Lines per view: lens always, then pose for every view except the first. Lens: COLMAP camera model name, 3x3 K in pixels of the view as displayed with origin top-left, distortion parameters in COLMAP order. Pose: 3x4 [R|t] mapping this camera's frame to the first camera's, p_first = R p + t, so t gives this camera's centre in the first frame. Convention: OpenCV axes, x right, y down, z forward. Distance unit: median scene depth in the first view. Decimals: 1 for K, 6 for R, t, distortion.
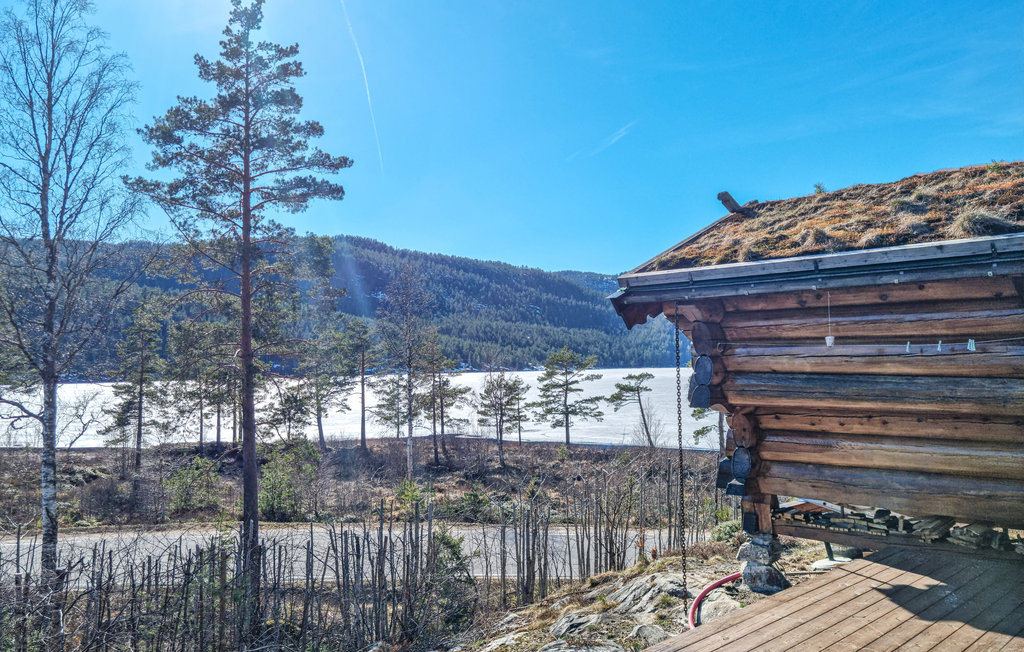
lens RADIAL K [[827.6, 0, 534.6], [0, 827.6, 318.6], [0, 0, 1]] dist [0.052466, -0.001716]
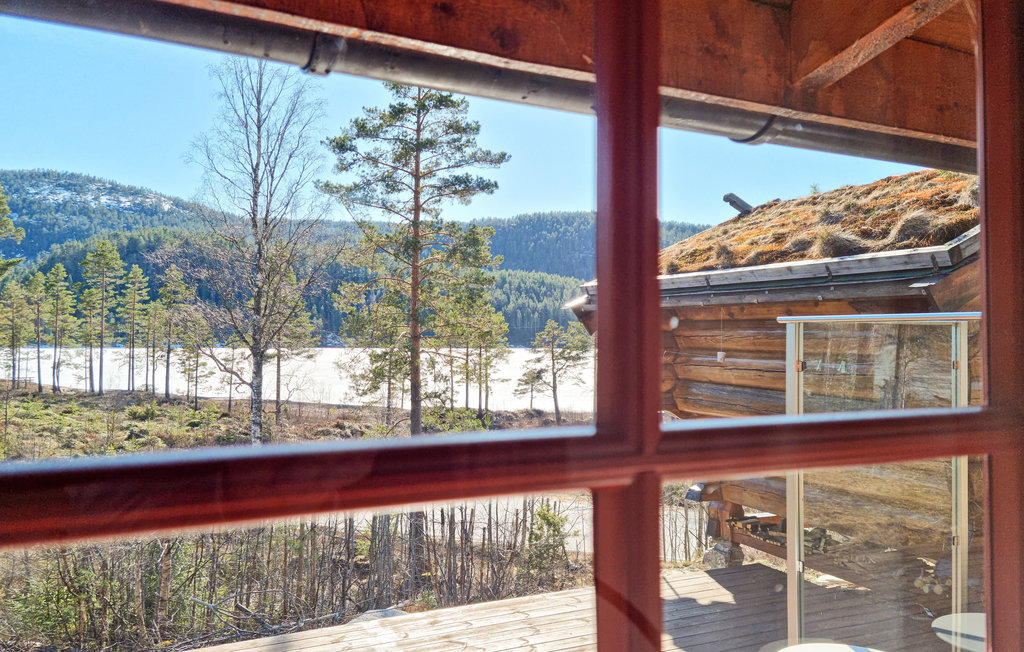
lens RADIAL K [[821.7, 0, 512.0], [0, 821.7, 326.0], [0, 0, 1]] dist [0.058850, -0.093946]
pose [[0.947550, 0.017167, -0.319145, 0.147133], [-0.004760, 0.999204, 0.039615, -0.016448], [0.319571, -0.036018, 0.946877, -0.007691]]
